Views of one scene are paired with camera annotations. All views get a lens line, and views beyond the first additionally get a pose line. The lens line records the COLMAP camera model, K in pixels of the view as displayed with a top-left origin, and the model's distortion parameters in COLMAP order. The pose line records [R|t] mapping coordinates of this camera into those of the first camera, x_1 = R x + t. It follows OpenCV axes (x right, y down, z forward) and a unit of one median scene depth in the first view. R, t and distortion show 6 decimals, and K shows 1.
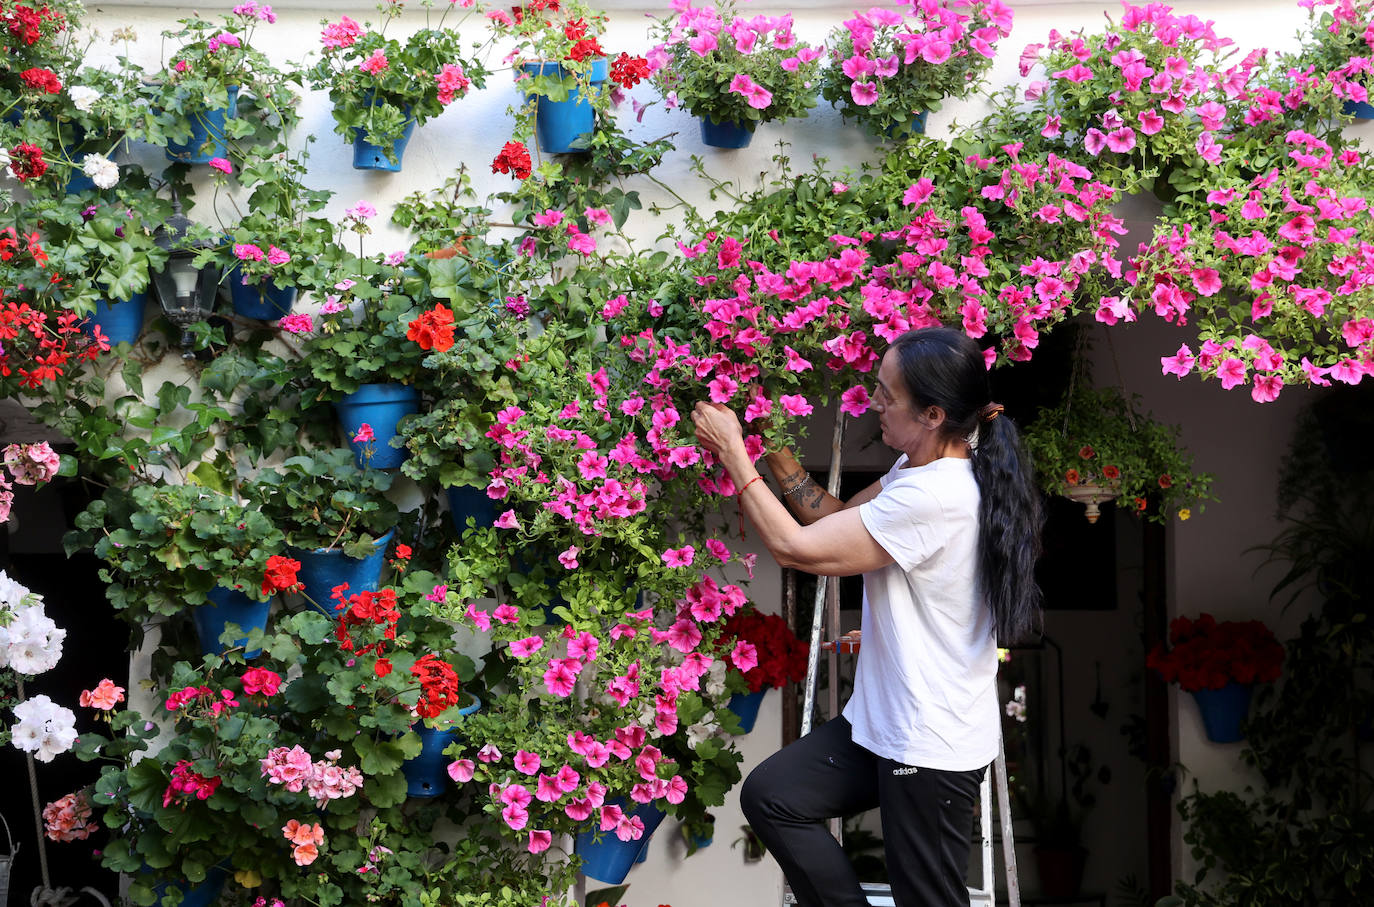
lens RADIAL K [[2068.1, 0, 741.4], [0, 2068.1, 464.2], [0, 0, 1]] dist [0.122152, 0.116998]
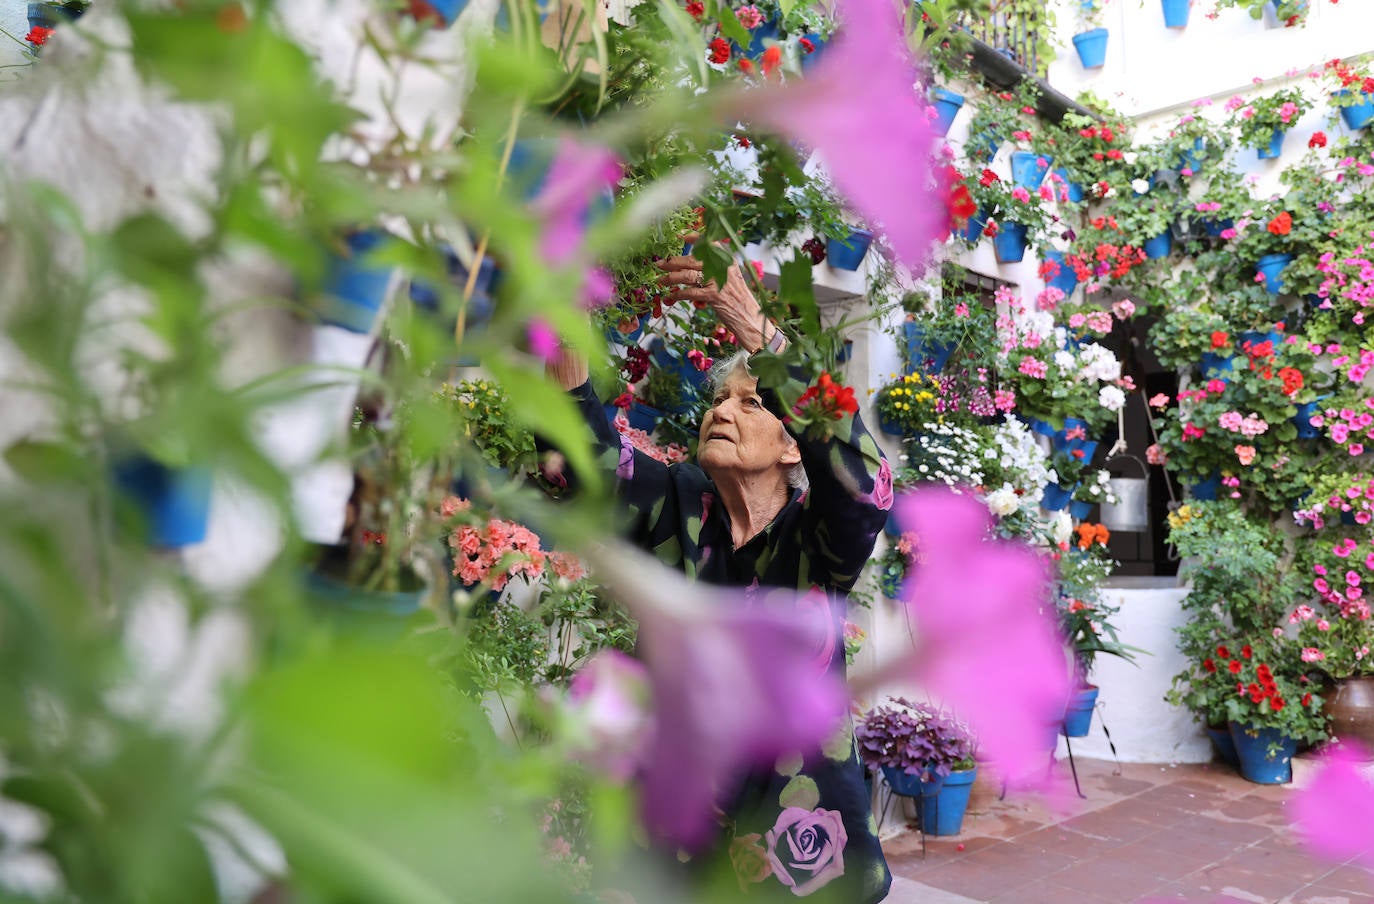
lens RADIAL K [[1231.0, 0, 687.0], [0, 1231.0, 452.0], [0, 0, 1]] dist [0.005571, 0.010782]
pose [[0.700827, -0.057139, -0.711039, 0.322711], [0.094574, 0.995430, 0.013222, 0.097805], [0.707034, -0.076512, 0.703028, -0.396051]]
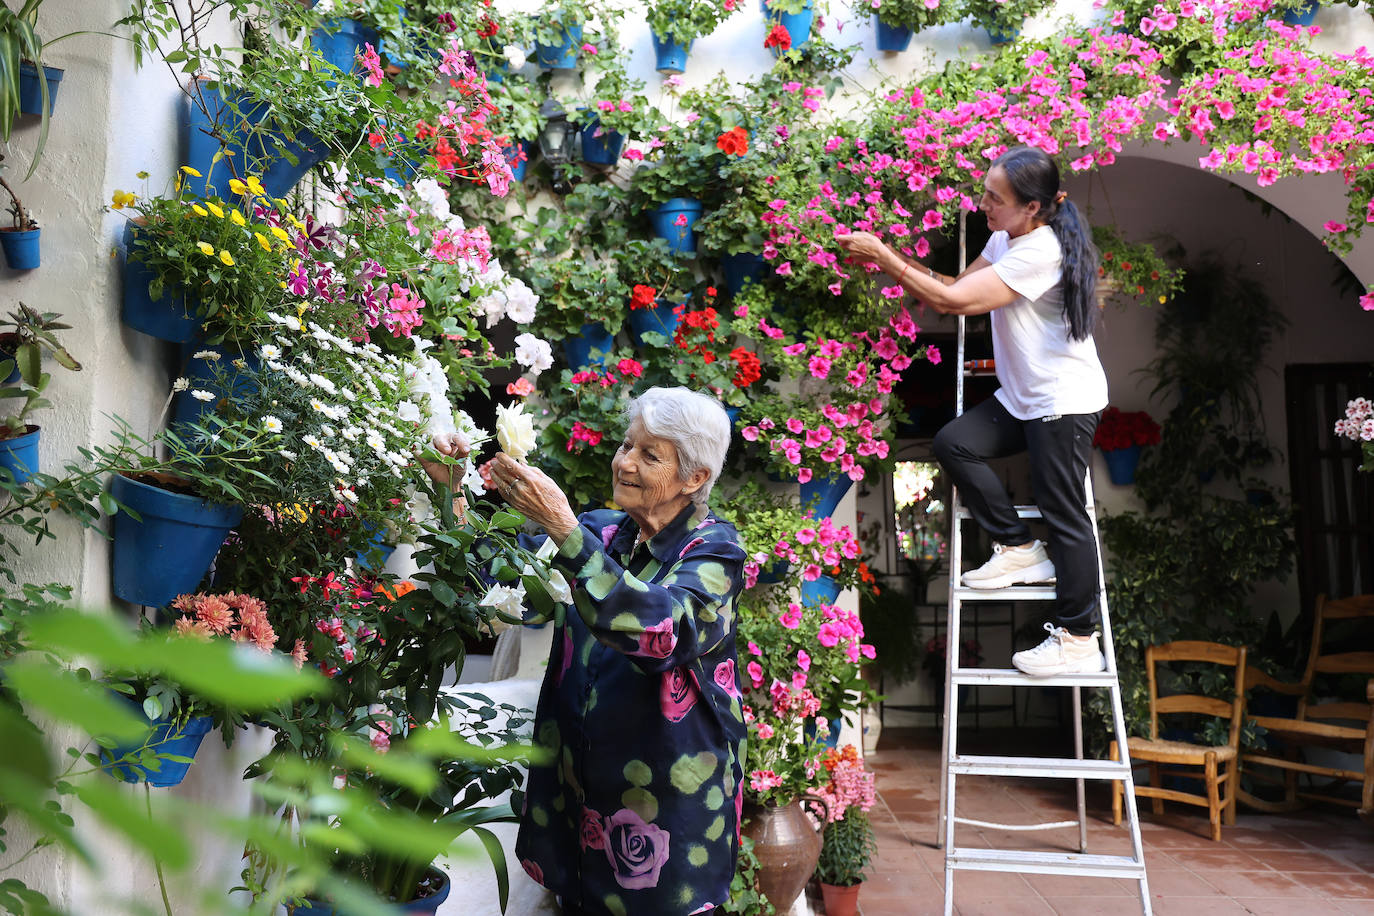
lens RADIAL K [[1129.8, 0, 687.0], [0, 1129.8, 458.0], [0, 0, 1]] dist [-0.053710, 0.092514]
pose [[0.999876, -0.015650, -0.001554, -0.177792], [0.015655, 0.999872, 0.003211, 0.159576], [0.001503, -0.003235, 0.999994, 0.157257]]
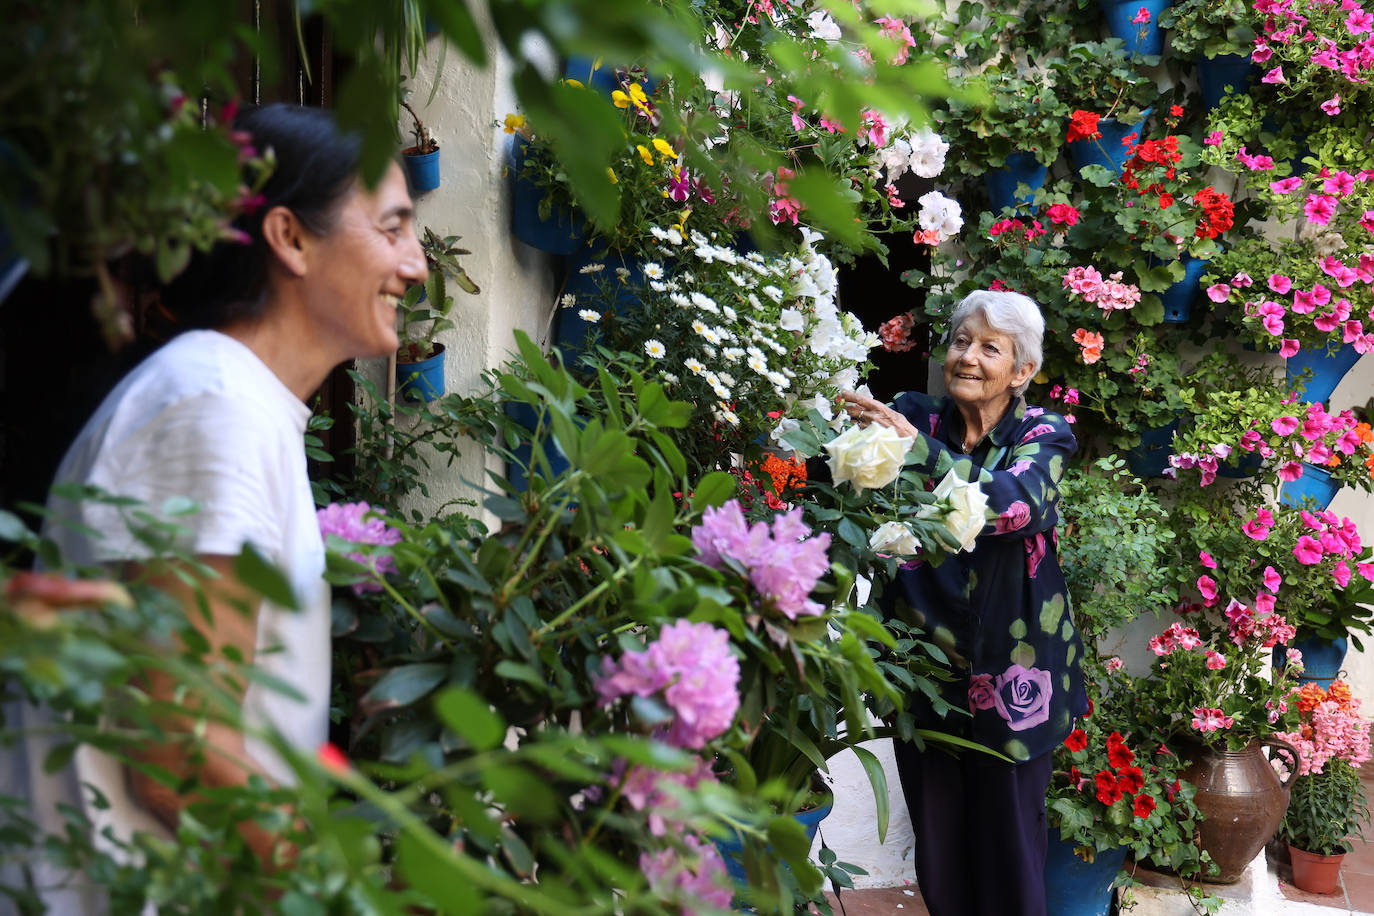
lens RADIAL K [[1436.4, 0, 687.0], [0, 1436.4, 458.0], [0, 0, 1]] dist [-0.001873, 0.177611]
pose [[0.946860, 0.032487, -0.320002, -0.153754], [0.014813, 0.989426, 0.144279, 0.114555], [0.321305, -0.141352, 0.936367, 0.085886]]
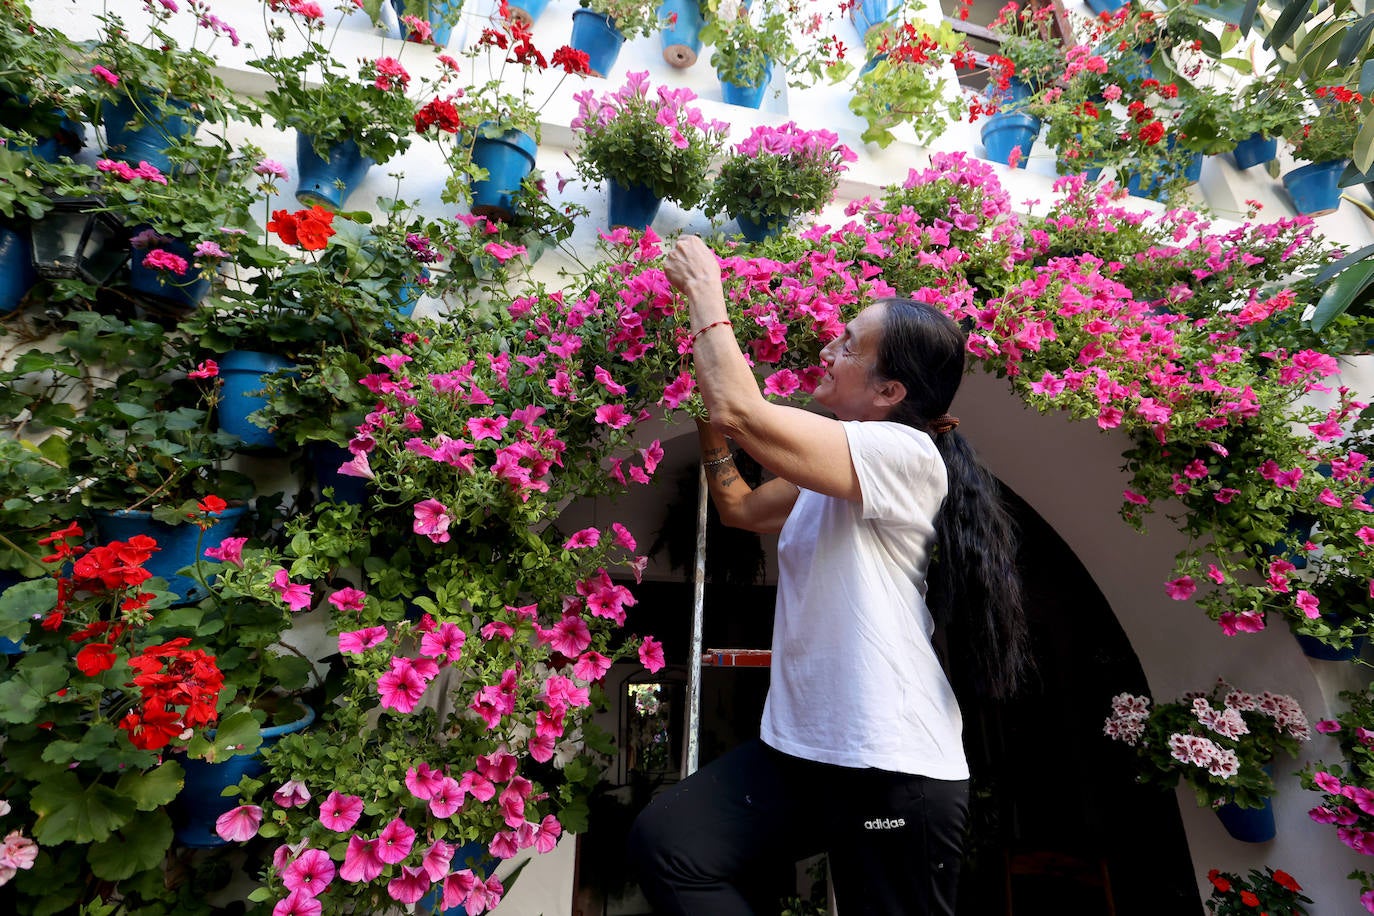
lens RADIAL K [[609.1, 0, 687.0], [0, 609.1, 458.0], [0, 0, 1]] dist [-0.049210, 0.014300]
pose [[0.969409, 0.089494, 0.228555, -0.045393], [-0.022813, 0.959981, -0.279136, 0.080609], [-0.244389, 0.265383, 0.932655, 0.736298]]
